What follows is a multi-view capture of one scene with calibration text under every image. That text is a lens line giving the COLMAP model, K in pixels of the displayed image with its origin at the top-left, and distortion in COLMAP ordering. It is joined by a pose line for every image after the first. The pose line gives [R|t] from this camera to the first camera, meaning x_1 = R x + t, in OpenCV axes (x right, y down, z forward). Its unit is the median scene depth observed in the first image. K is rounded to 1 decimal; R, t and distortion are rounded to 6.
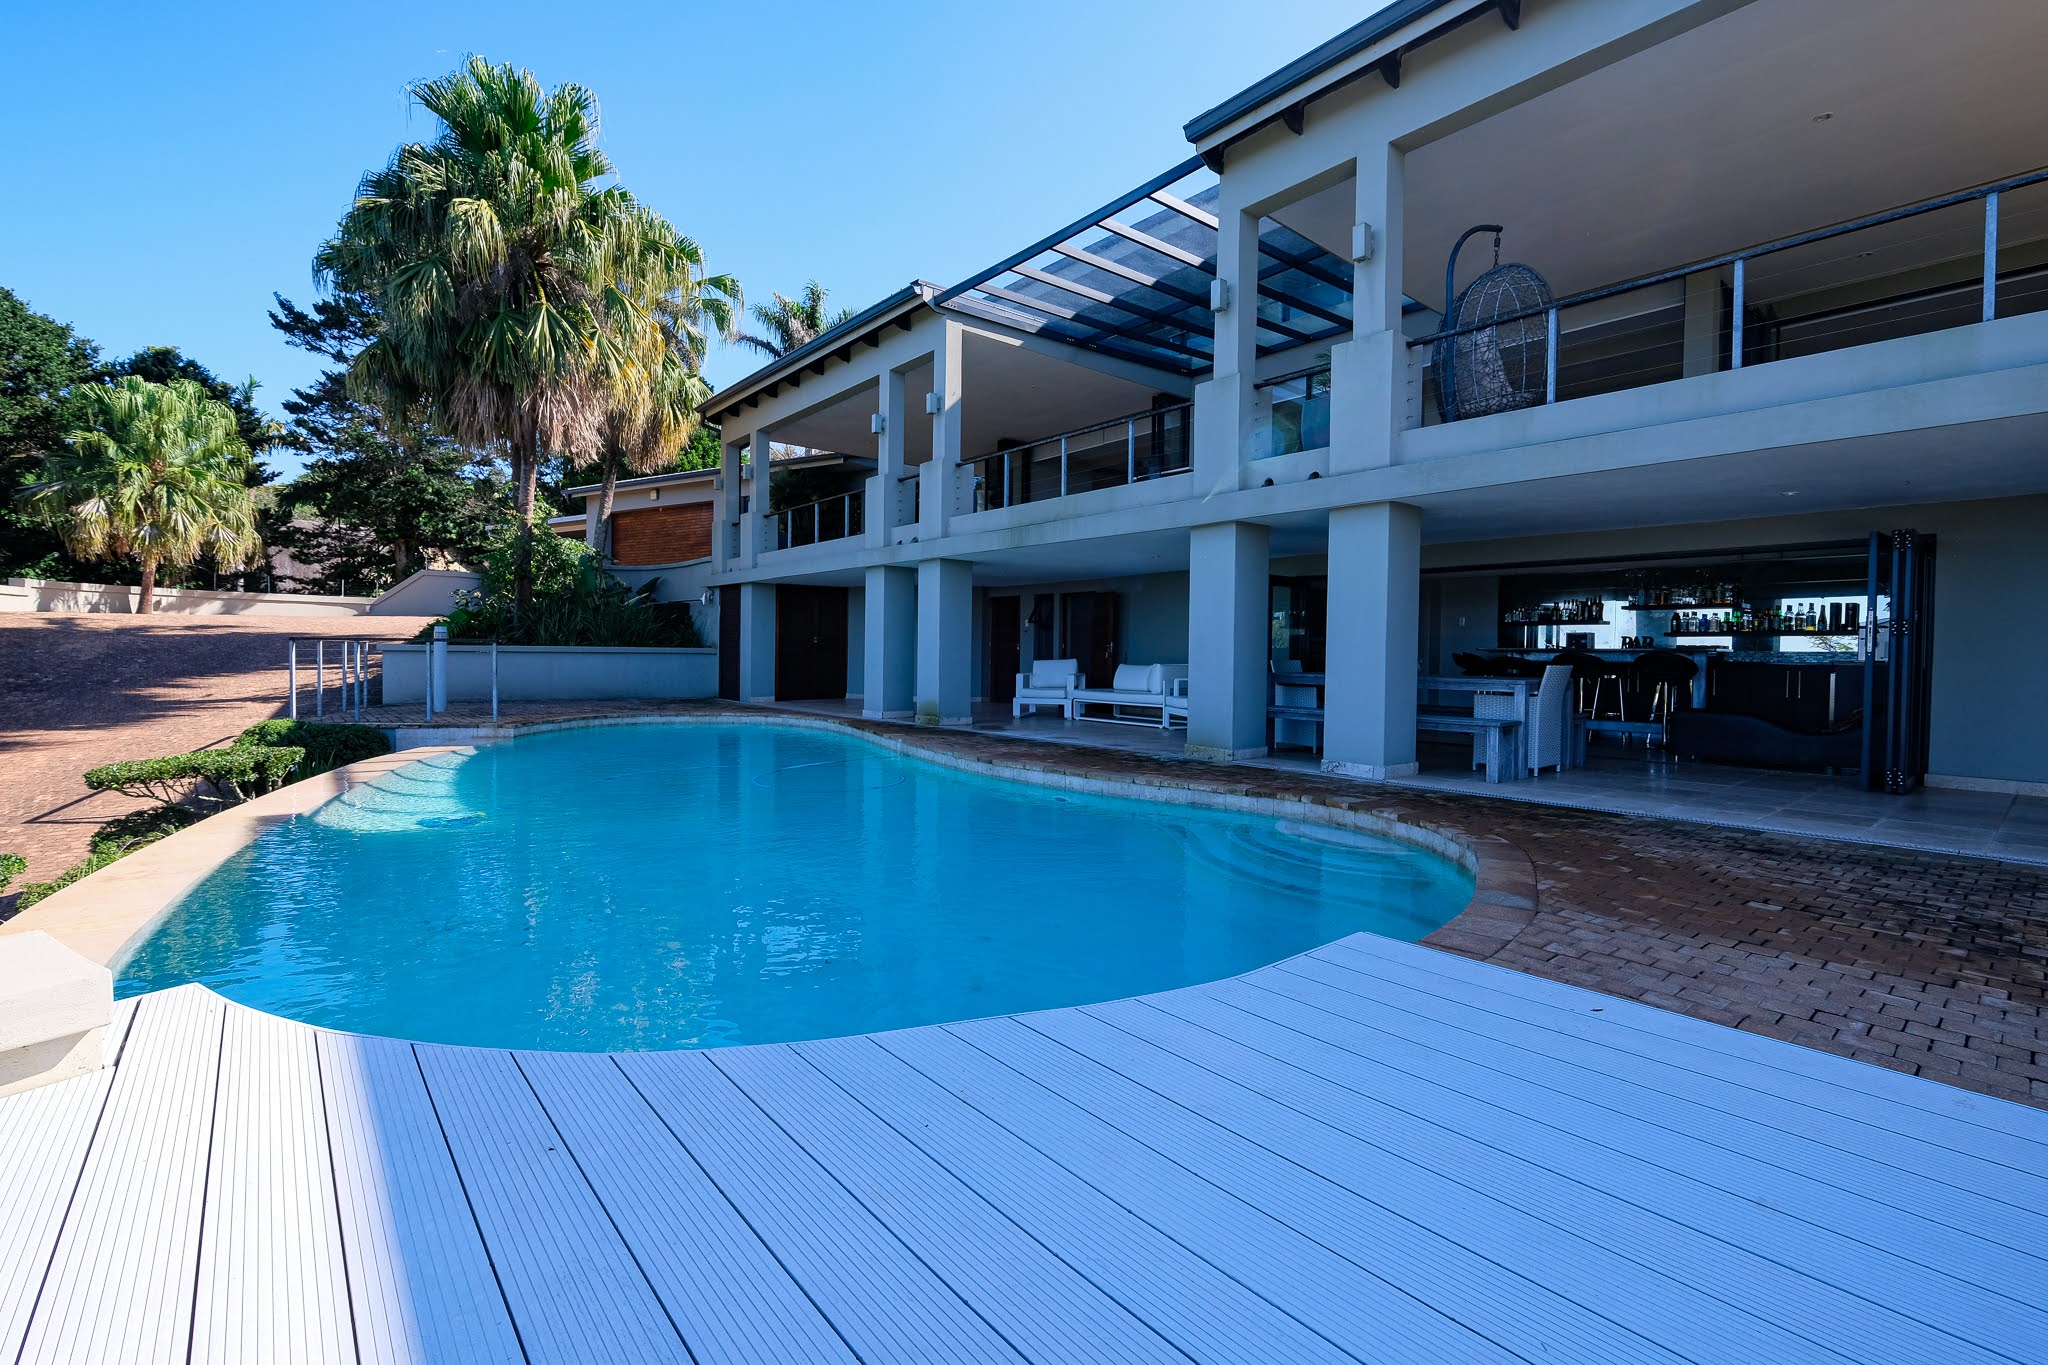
lens RADIAL K [[887.7, 0, 1017.7], [0, 887.7, 677.0], [0, 0, 1]] dist [-0.004916, 0.000560]
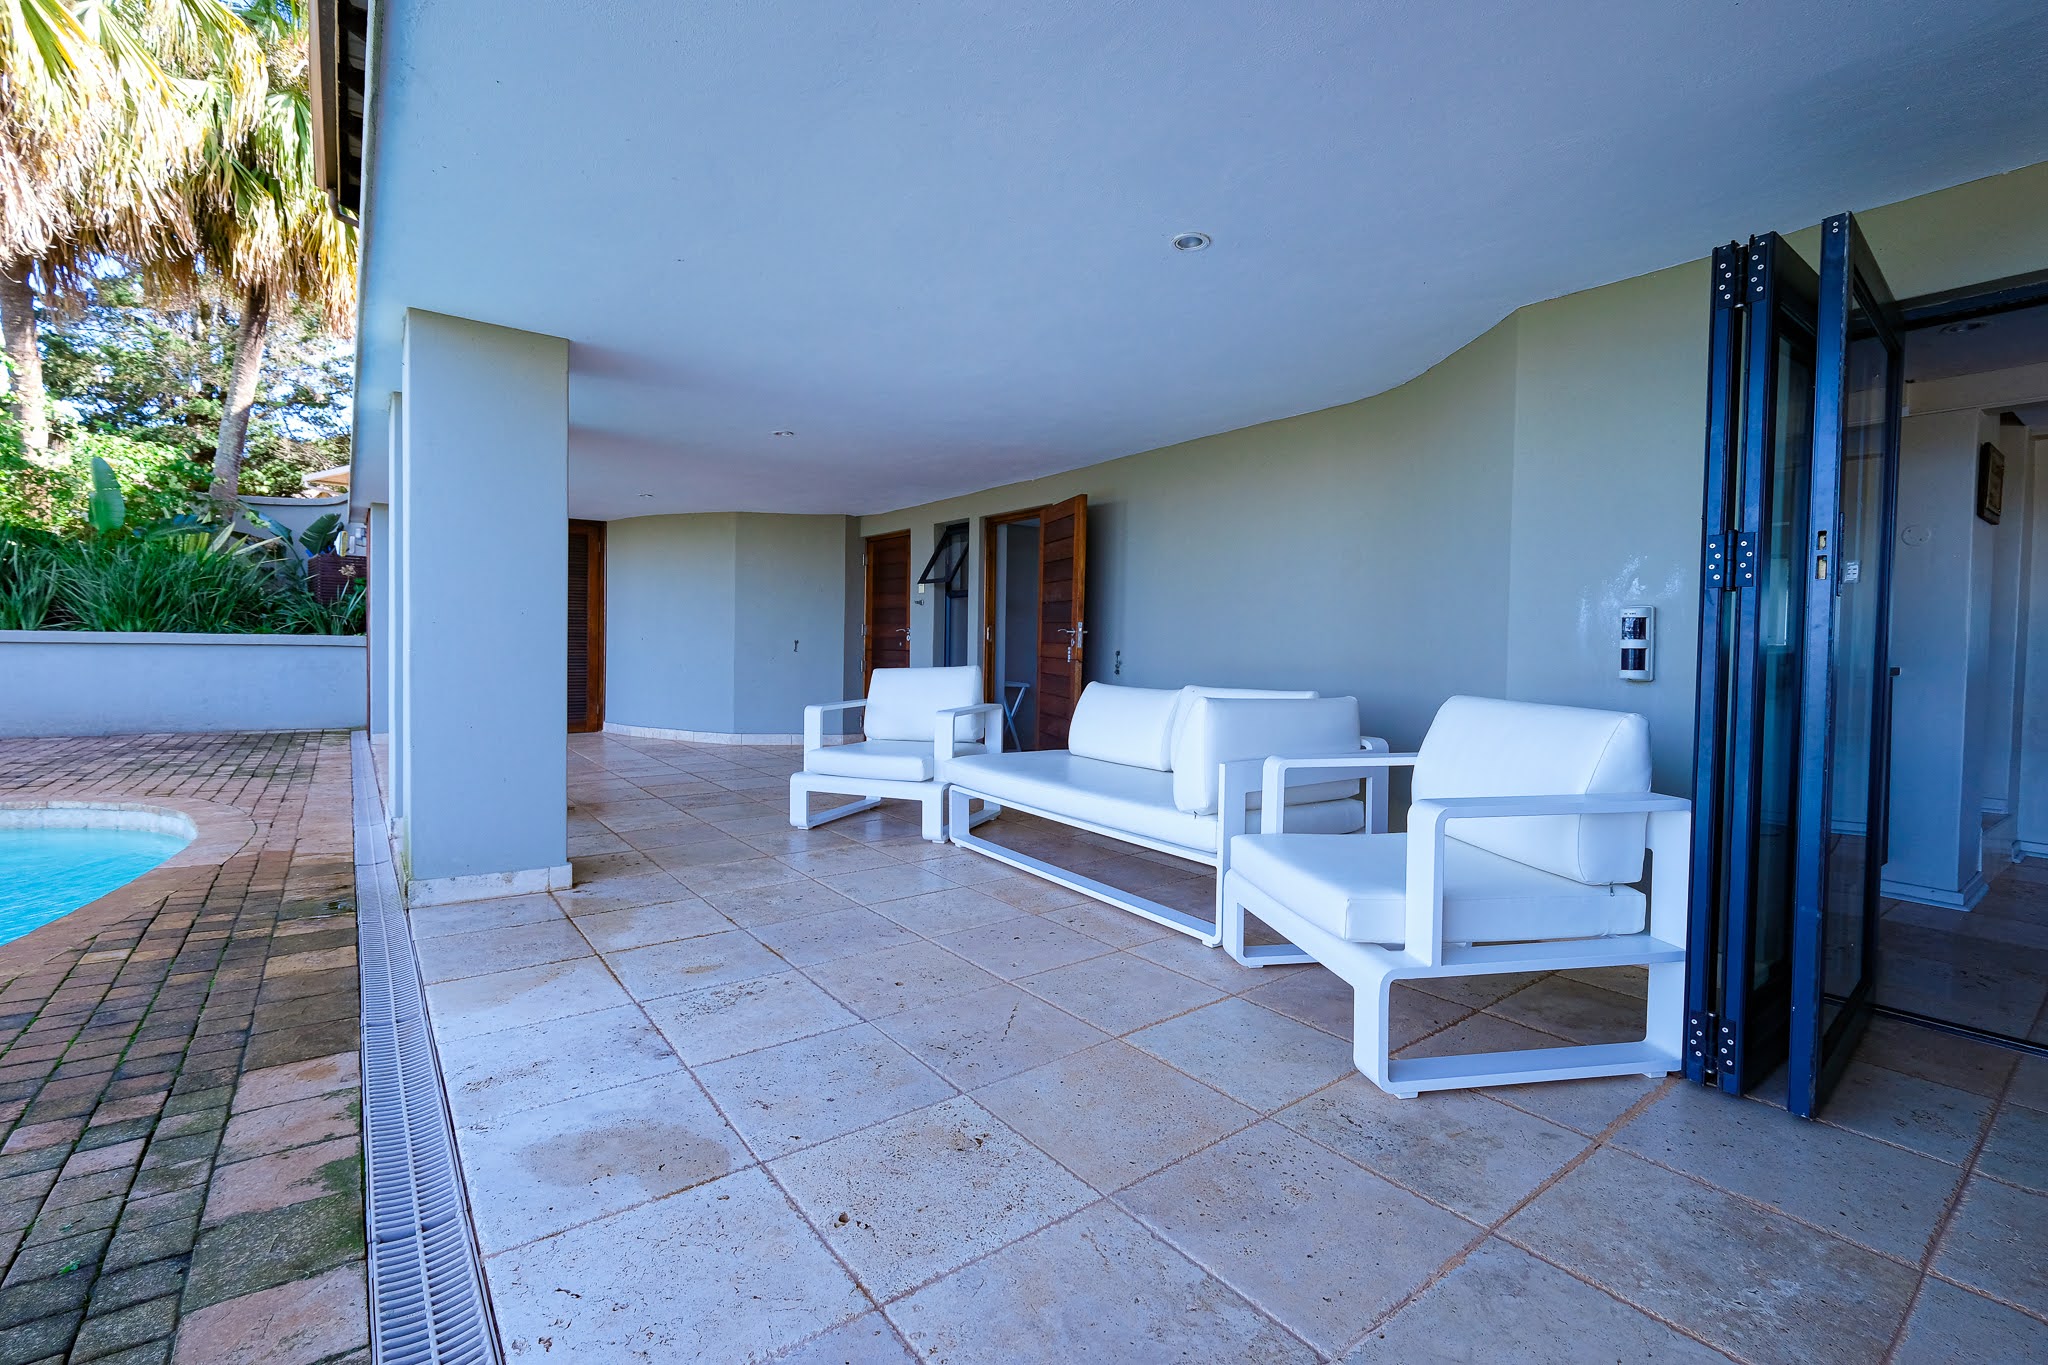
lens RADIAL K [[887.7, 0, 1017.7], [0, 887.7, 677.0], [0, 0, 1]] dist [-0.004916, 0.000560]
pose [[0.998956, 0.006982, -0.045142, 0.082513], [-0.006661, 0.999951, 0.007266, -0.015314], [0.045191, -0.006958, 0.998954, 0.521140]]
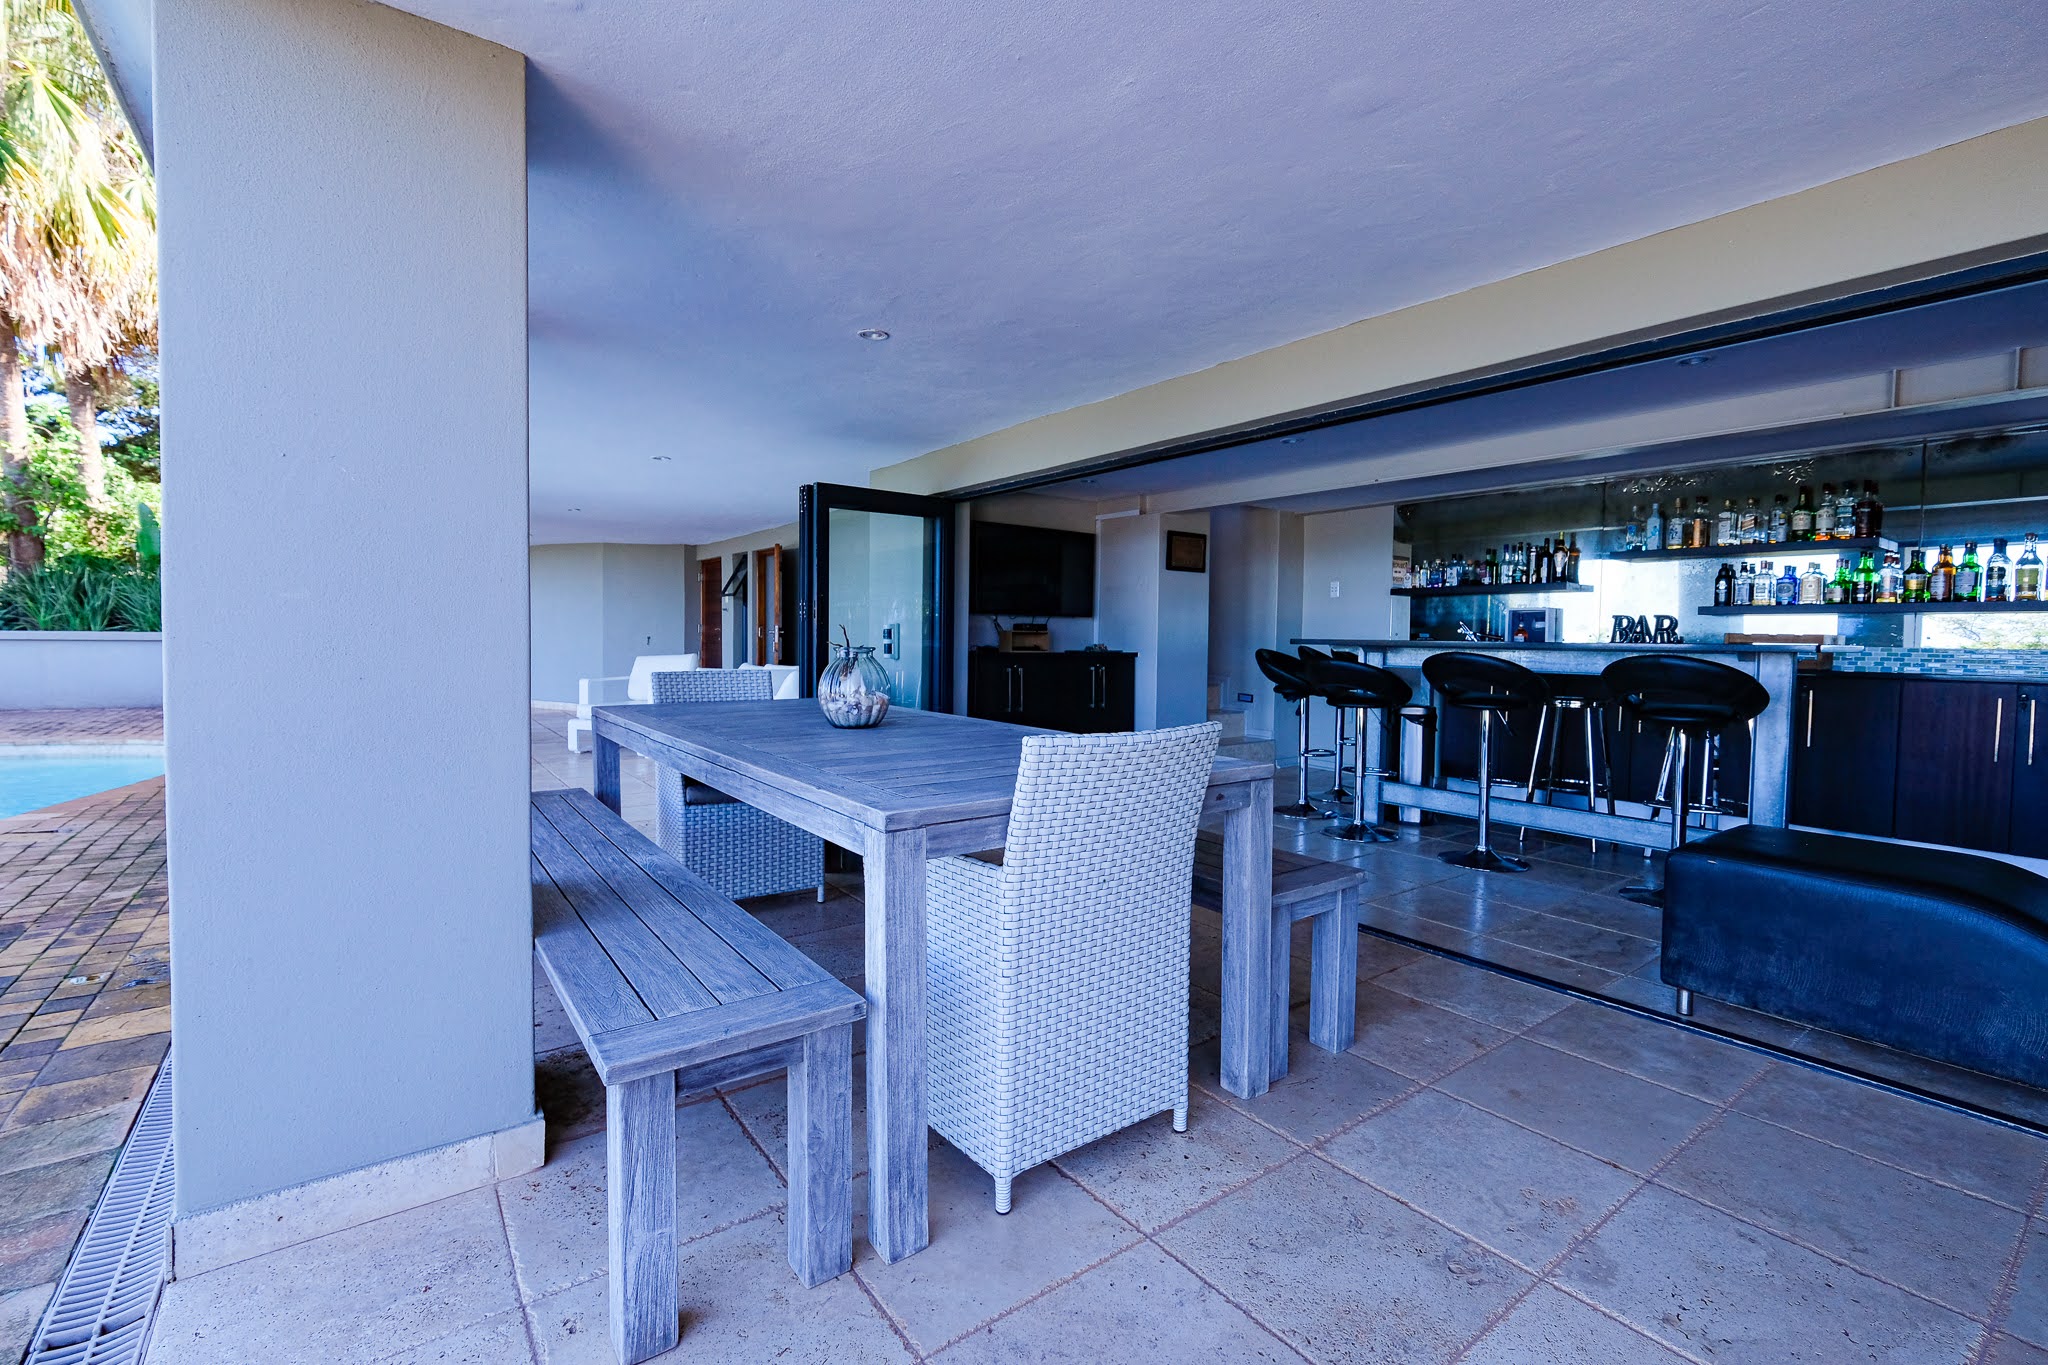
lens RADIAL K [[887.7, 0, 1017.7], [0, 887.7, 677.0], [0, 0, 1]] dist [-0.004916, 0.000560]
pose [[0.998255, 0.004762, -0.058855, 0.266827], [-0.003723, 0.999836, 0.017742, -0.013419], [0.058930, -0.017492, 0.998109, 0.342355]]
